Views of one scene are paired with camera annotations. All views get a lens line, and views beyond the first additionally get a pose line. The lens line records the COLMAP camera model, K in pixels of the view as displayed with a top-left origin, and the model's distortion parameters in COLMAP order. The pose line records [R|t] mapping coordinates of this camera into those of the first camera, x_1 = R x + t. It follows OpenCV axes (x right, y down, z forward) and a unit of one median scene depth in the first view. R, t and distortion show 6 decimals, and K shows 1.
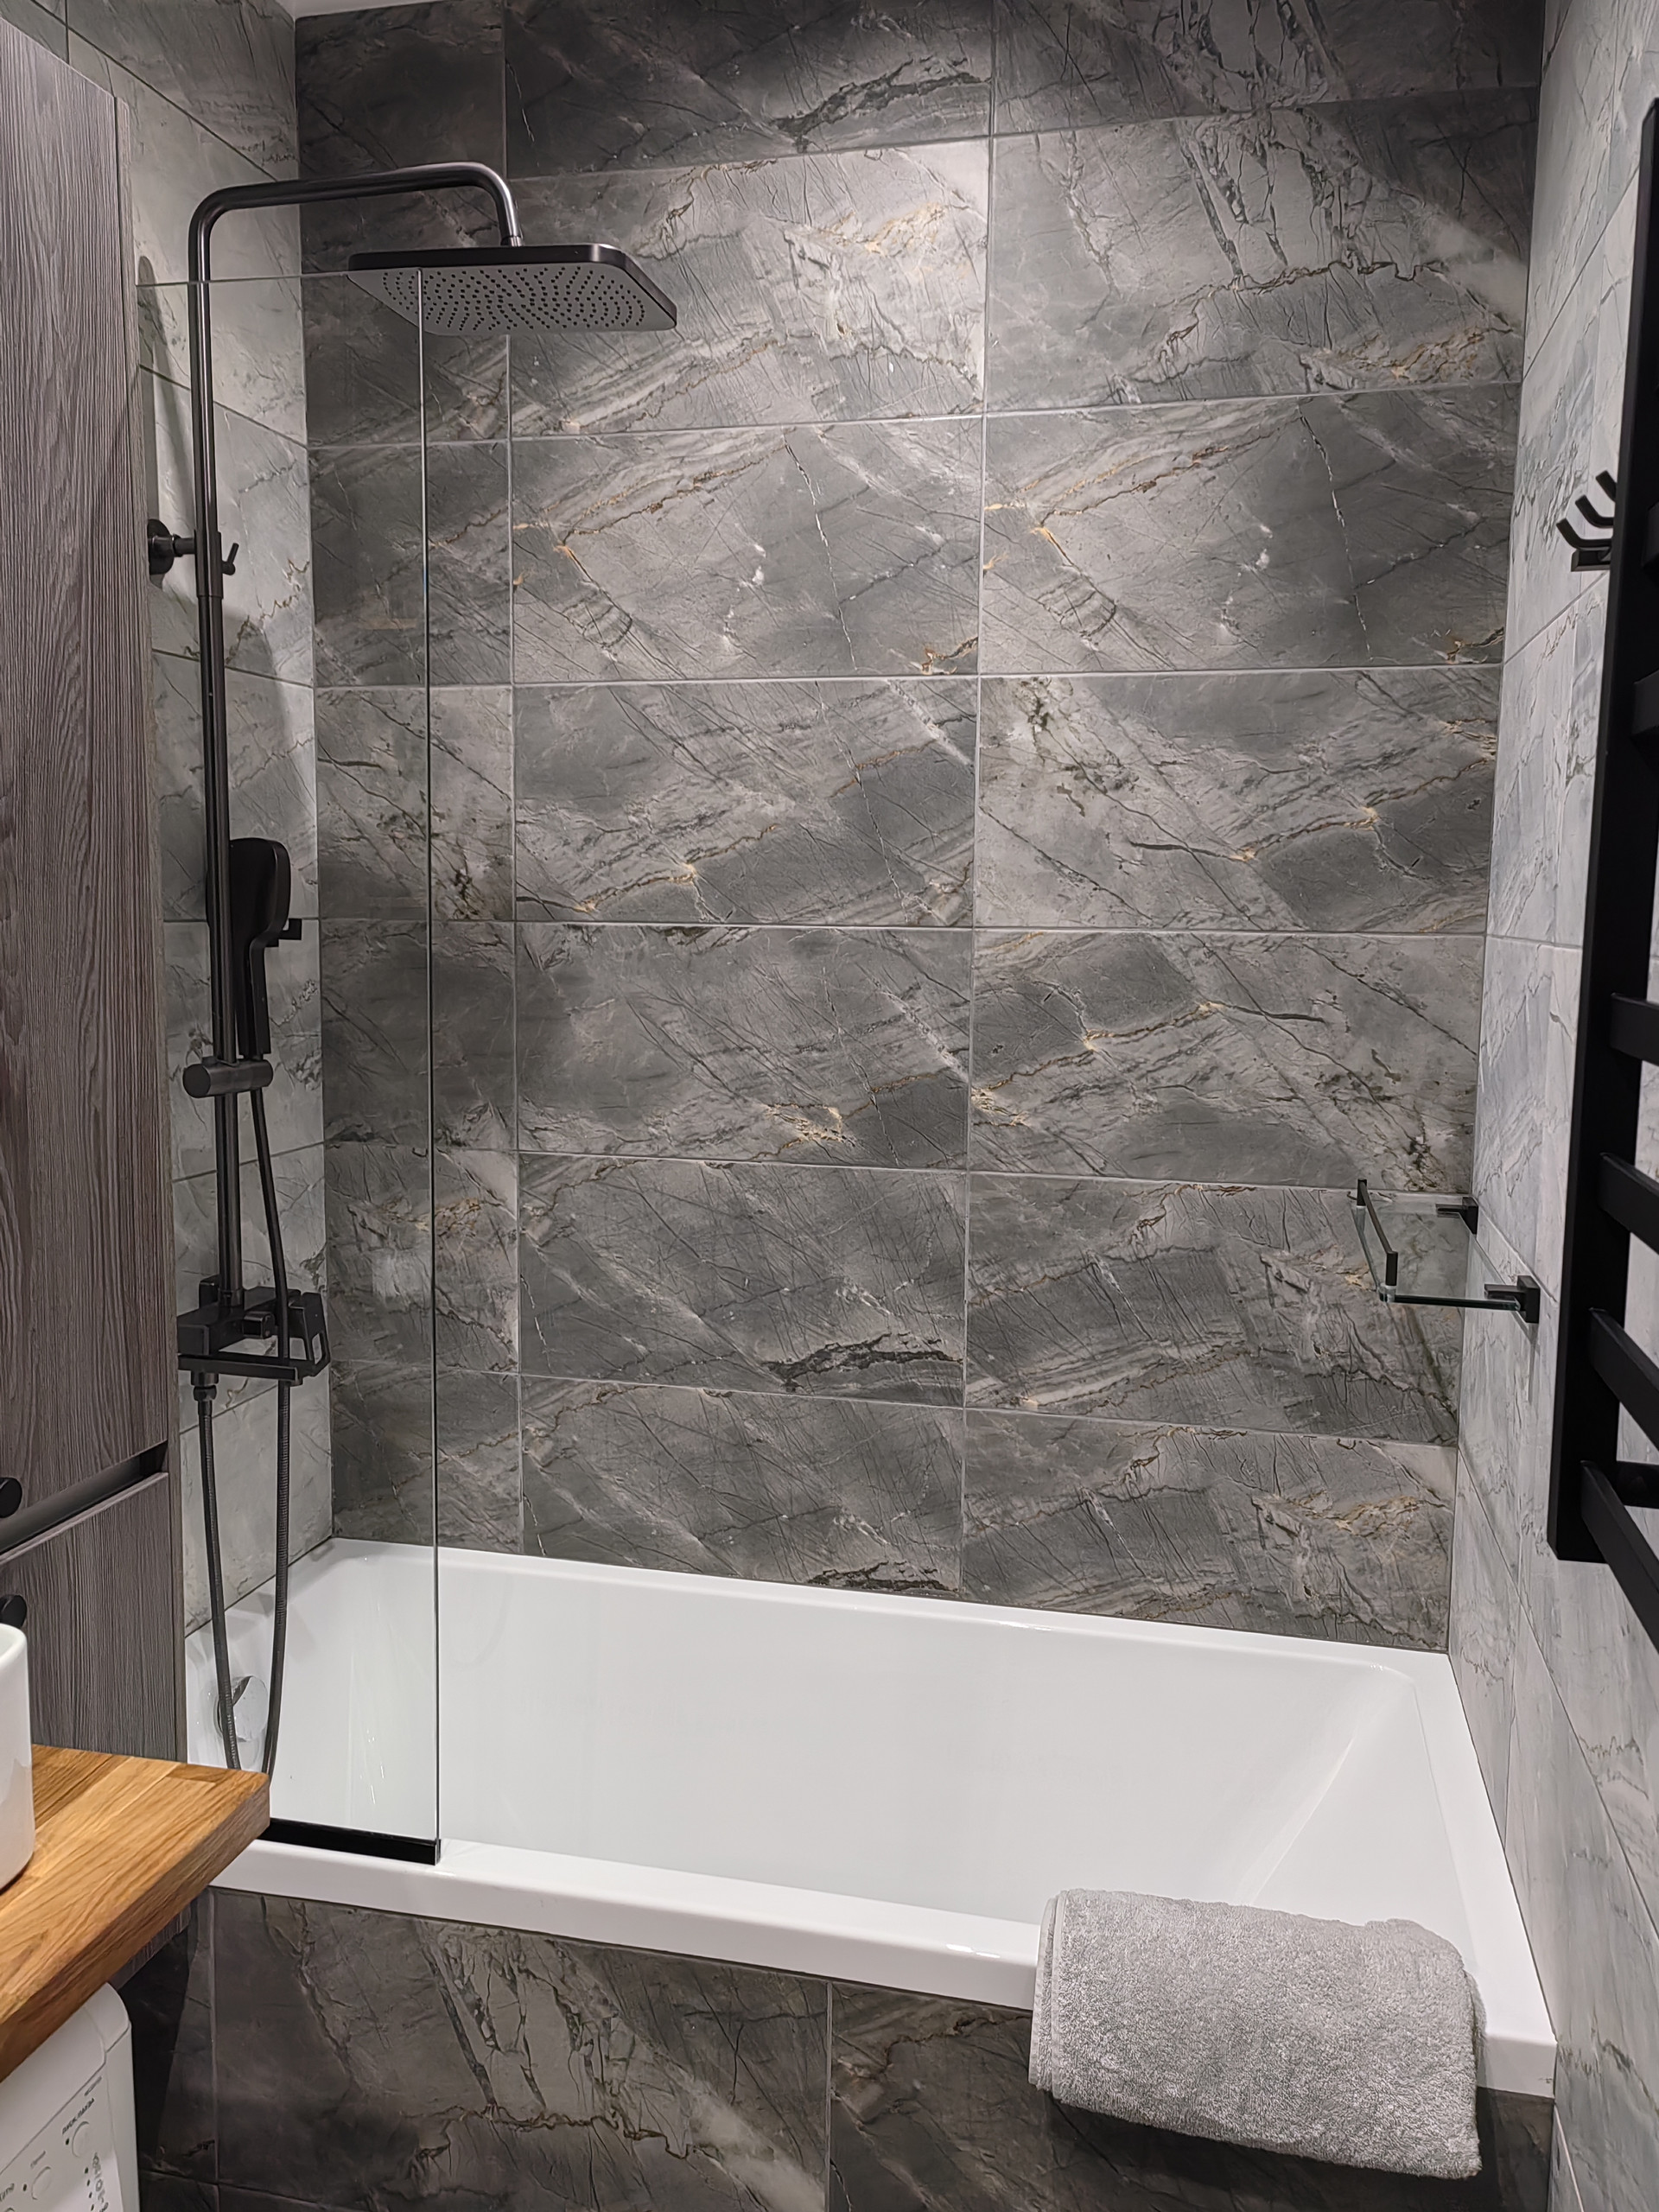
lens RADIAL K [[1730.9, 0, 833.6], [0, 1730.9, 1108.1], [0, 0, 1]] dist [0.031711, -0.000609]
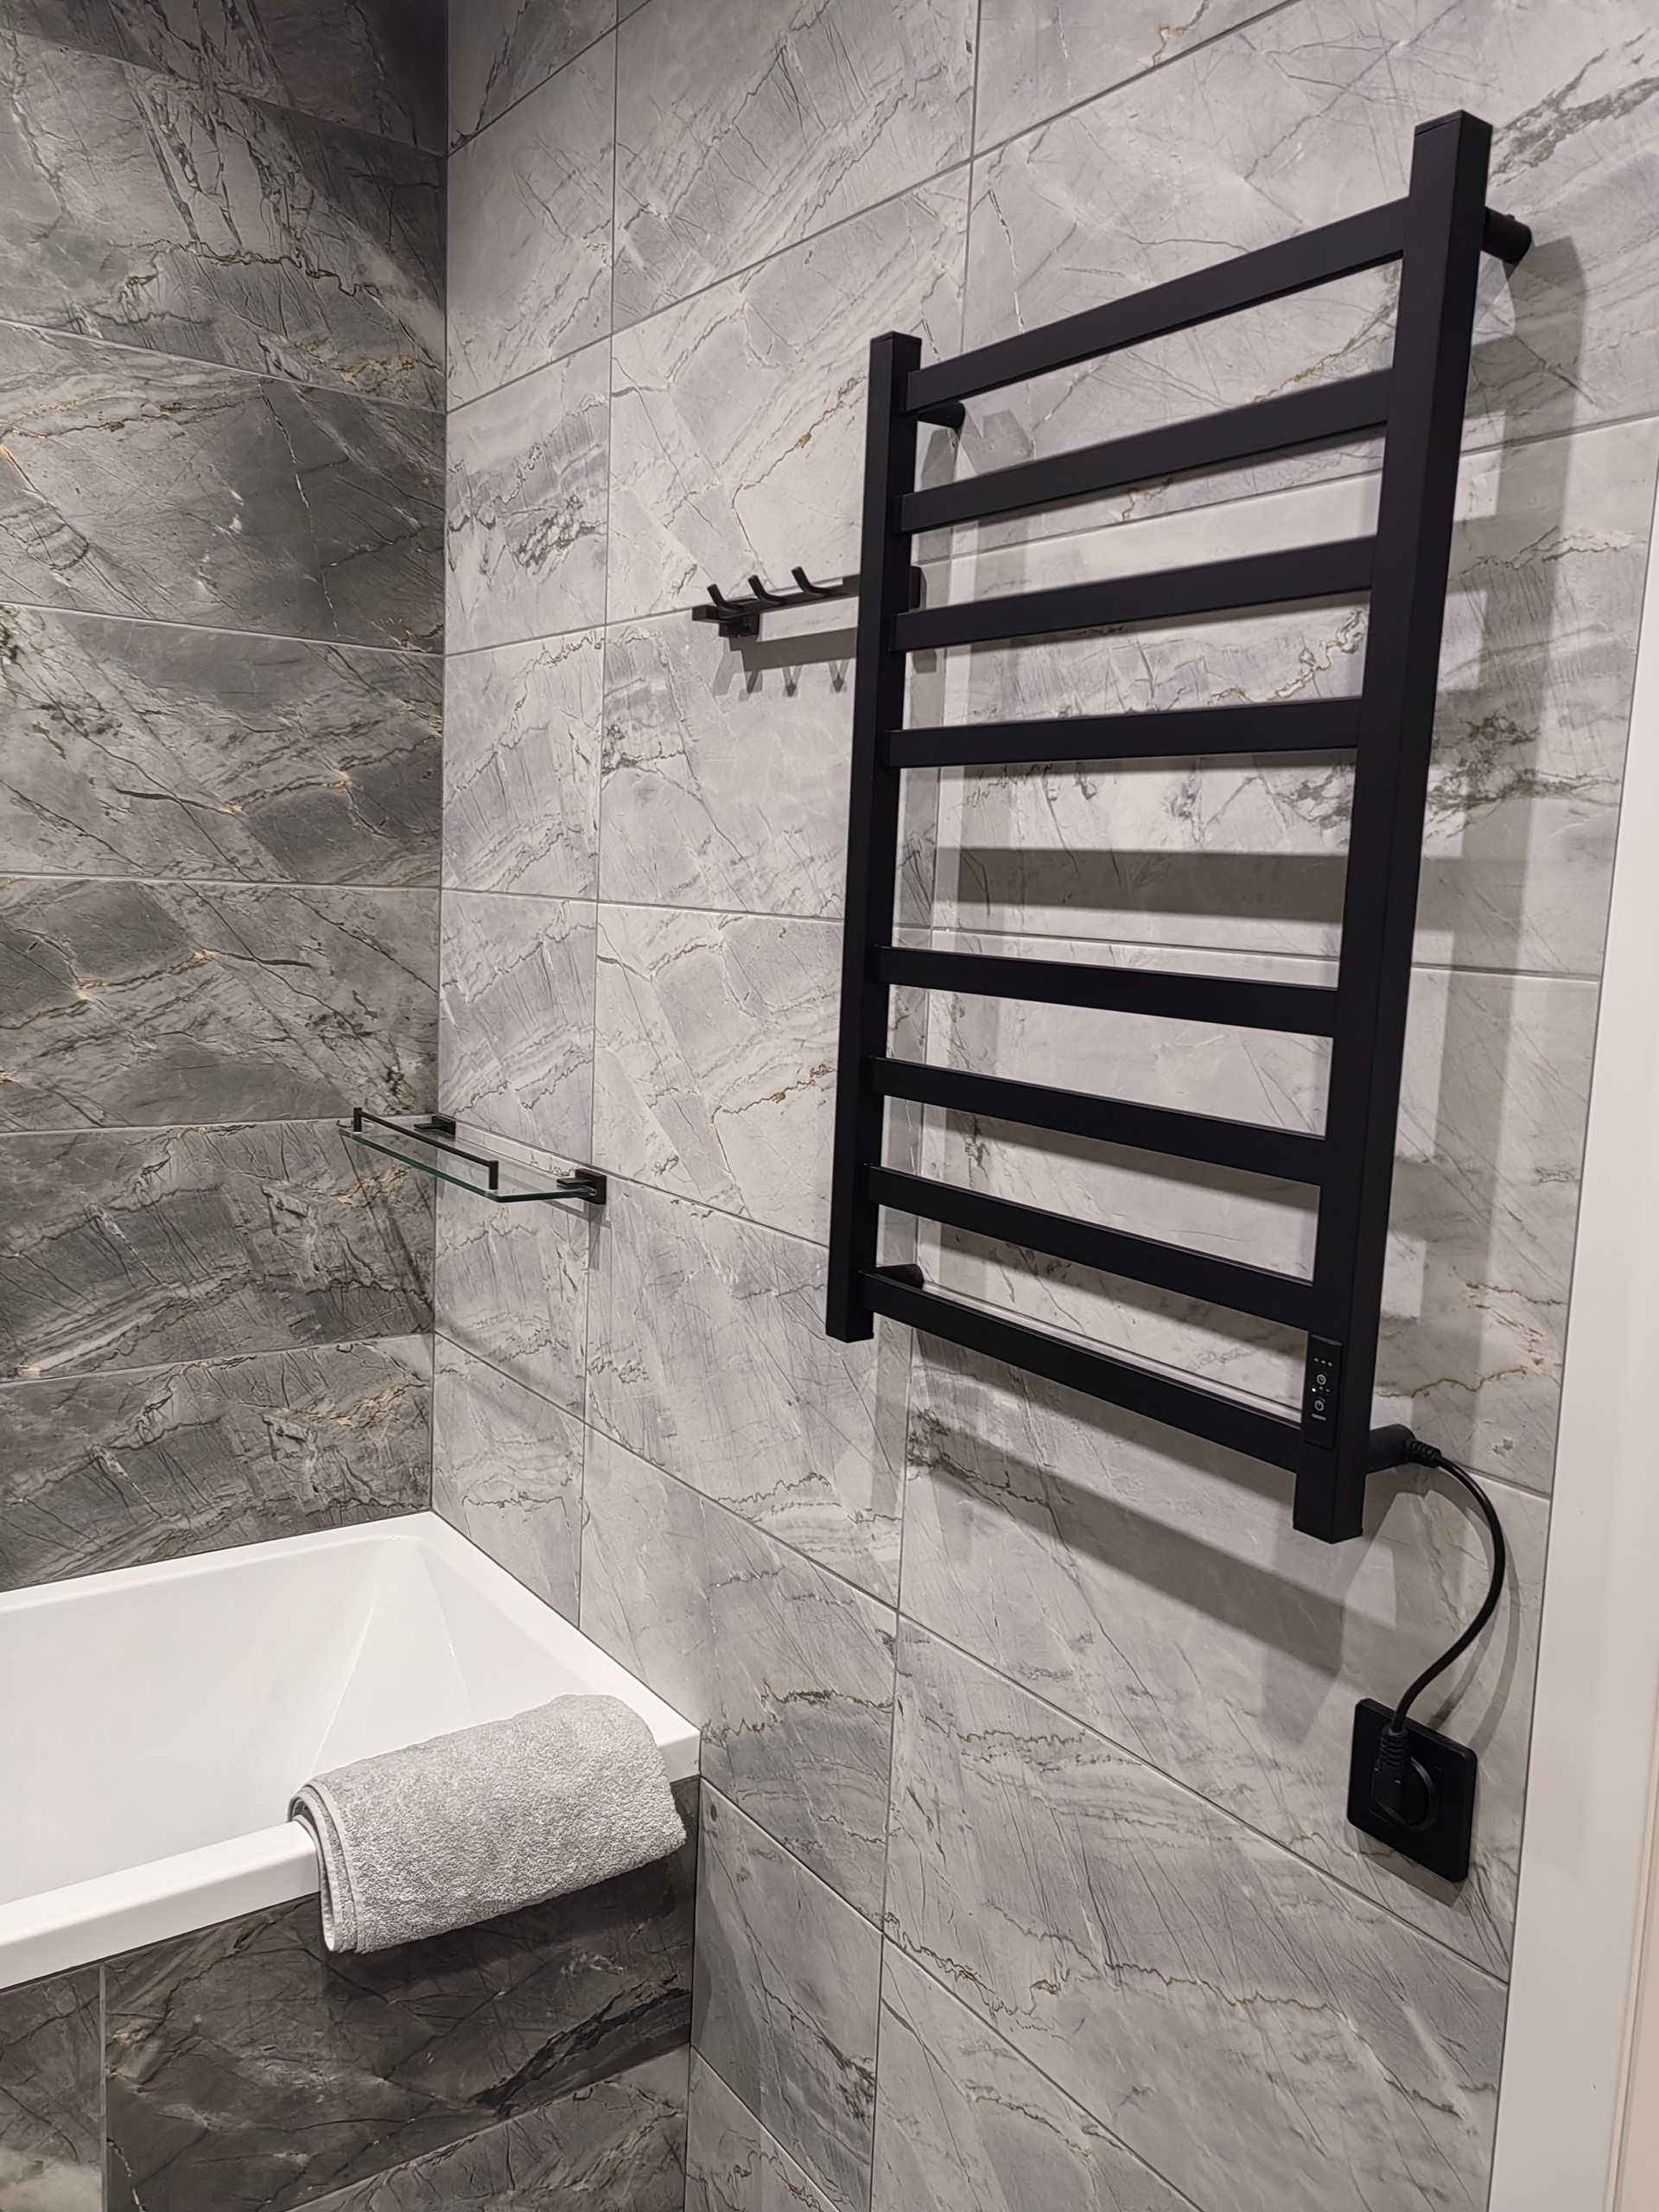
lens RADIAL K [[1730.9, 0, 847.5], [0, 1730.9, 1106.0], [0, 0, 1]] dist [0.031711, -0.000609]
pose [[0.660106, -0.079410, 0.746963, -0.317510], [0.052408, 0.996842, 0.059661, -0.010023], [-0.749342, -0.000235, 0.662183, 0.028684]]
